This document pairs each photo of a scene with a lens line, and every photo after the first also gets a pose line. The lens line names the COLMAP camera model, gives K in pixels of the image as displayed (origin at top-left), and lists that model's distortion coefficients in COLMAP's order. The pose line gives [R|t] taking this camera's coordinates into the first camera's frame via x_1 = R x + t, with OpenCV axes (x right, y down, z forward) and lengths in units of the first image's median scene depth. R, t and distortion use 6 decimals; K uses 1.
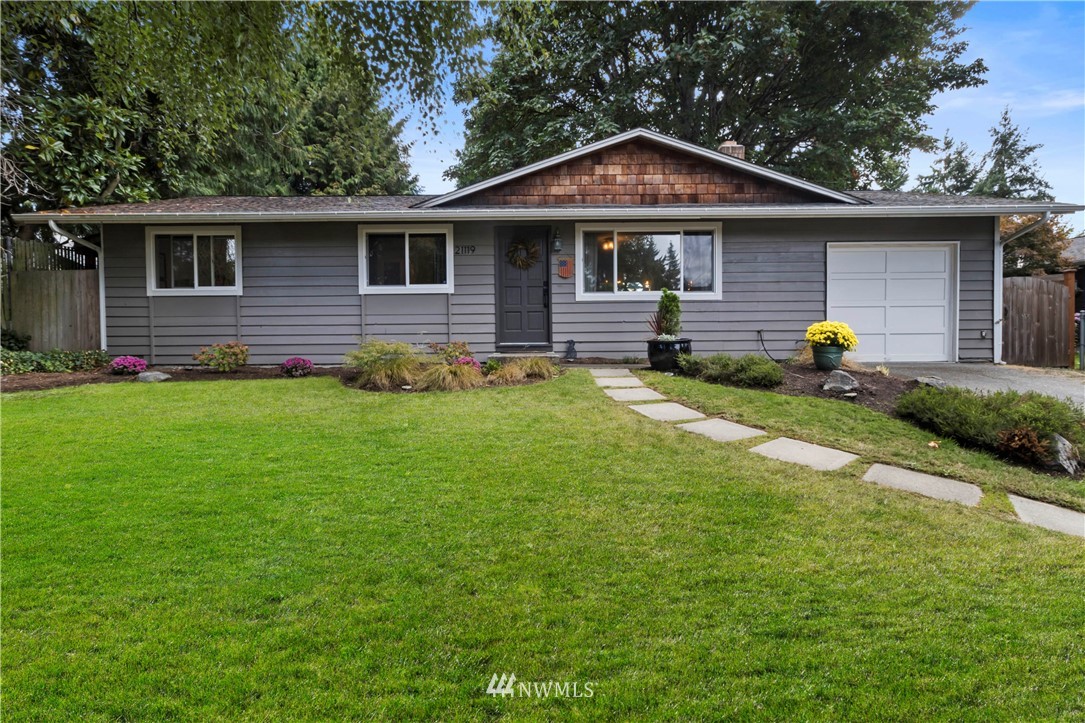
lens RADIAL K [[506.6, 0, 526.6], [0, 506.6, 334.9], [0, 0, 1]] dist [-0.000423, 0.000957]
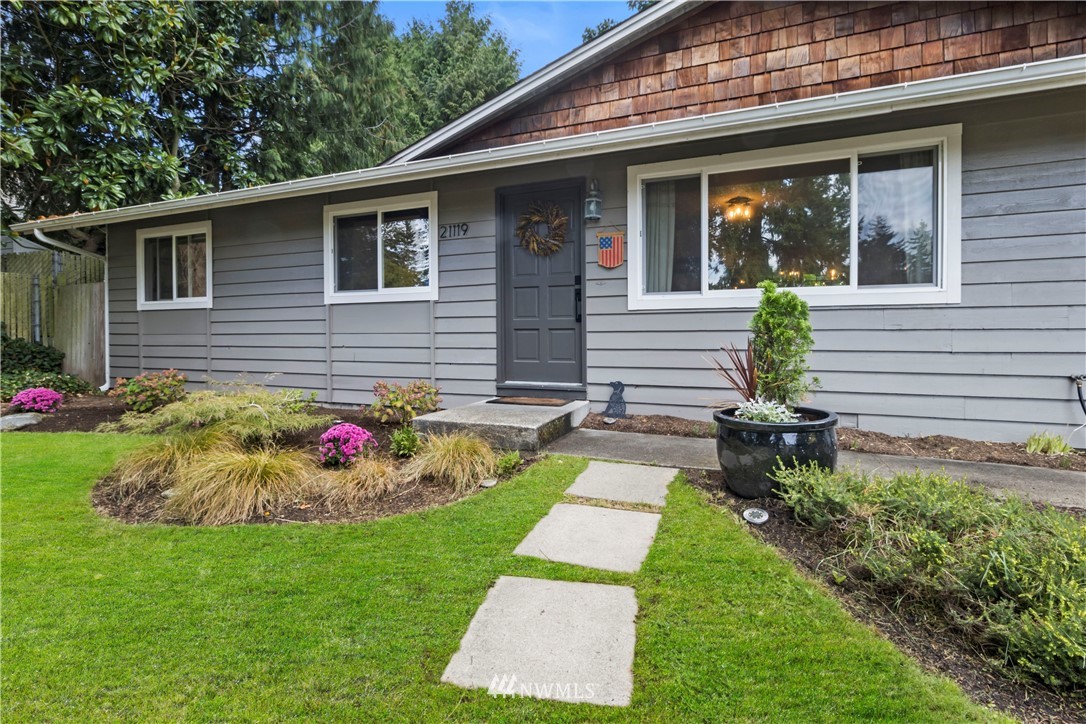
lens RADIAL K [[507.1, 0, 527.0], [0, 507.1, 335.4], [0, 0, 1]] dist [-0.000423, 0.000957]
pose [[0.932025, 0.004620, -0.362365, 0.193047], [-0.003946, 0.999989, 0.002603, -0.040269], [0.362373, -0.000996, 0.932033, 0.449751]]
